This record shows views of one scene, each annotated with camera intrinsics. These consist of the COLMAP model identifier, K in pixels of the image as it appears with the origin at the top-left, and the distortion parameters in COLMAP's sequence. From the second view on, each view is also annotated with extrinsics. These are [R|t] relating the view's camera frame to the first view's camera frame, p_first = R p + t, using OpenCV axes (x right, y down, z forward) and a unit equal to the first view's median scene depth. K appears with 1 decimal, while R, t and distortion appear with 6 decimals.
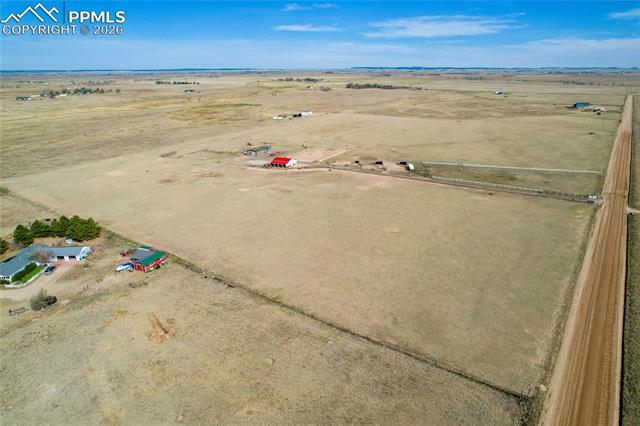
lens RADIAL K [[411.3, 0, 323.3], [0, 411.3, 213.7], [0, 0, 1]] dist [-0.075708, 0.068761]
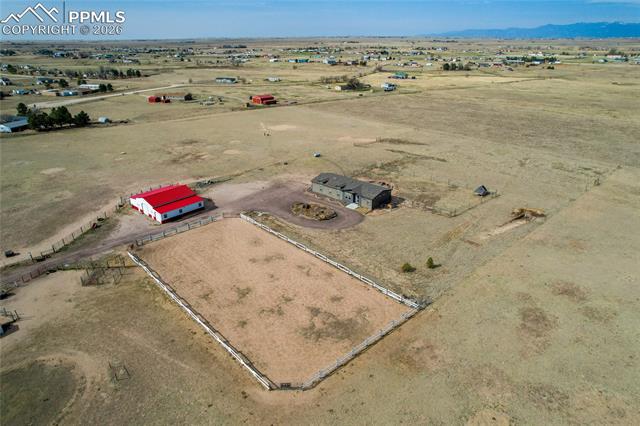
lens RADIAL K [[411.3, 0, 323.3], [0, 411.3, 213.7], [0, 0, 1]] dist [-0.075708, 0.068761]
pose [[-0.302404, 0.388167, -0.870562, 0.196723], [-0.316428, 0.820647, 0.475828, -0.344257], [0.899125, 0.419362, -0.125340, 1.183493]]
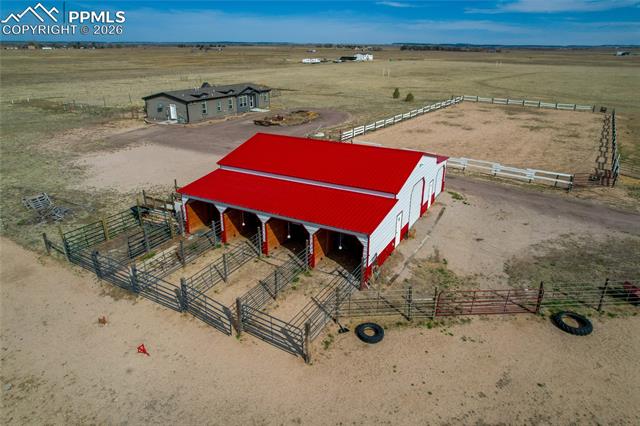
lens RADIAL K [[411.3, 0, 323.3], [0, 411.3, 213.7], [0, 0, 1]] dist [-0.075708, 0.068761]
pose [[0.996028, 0.045599, -0.076478, -0.089748], [-0.041606, 0.997726, 0.053019, -0.123431], [0.078722, -0.049627, 0.995661, 0.897228]]
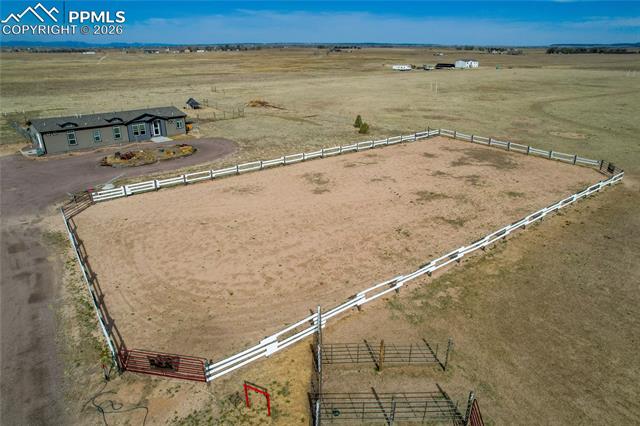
lens RADIAL K [[411.3, 0, 323.3], [0, 411.3, 213.7], [0, 0, 1]] dist [-0.075708, 0.068761]
pose [[0.915184, 0.158371, -0.370618, 0.025024], [-0.139155, 0.987177, 0.078215, -0.162925], [0.378252, -0.020007, 0.925486, 0.975817]]
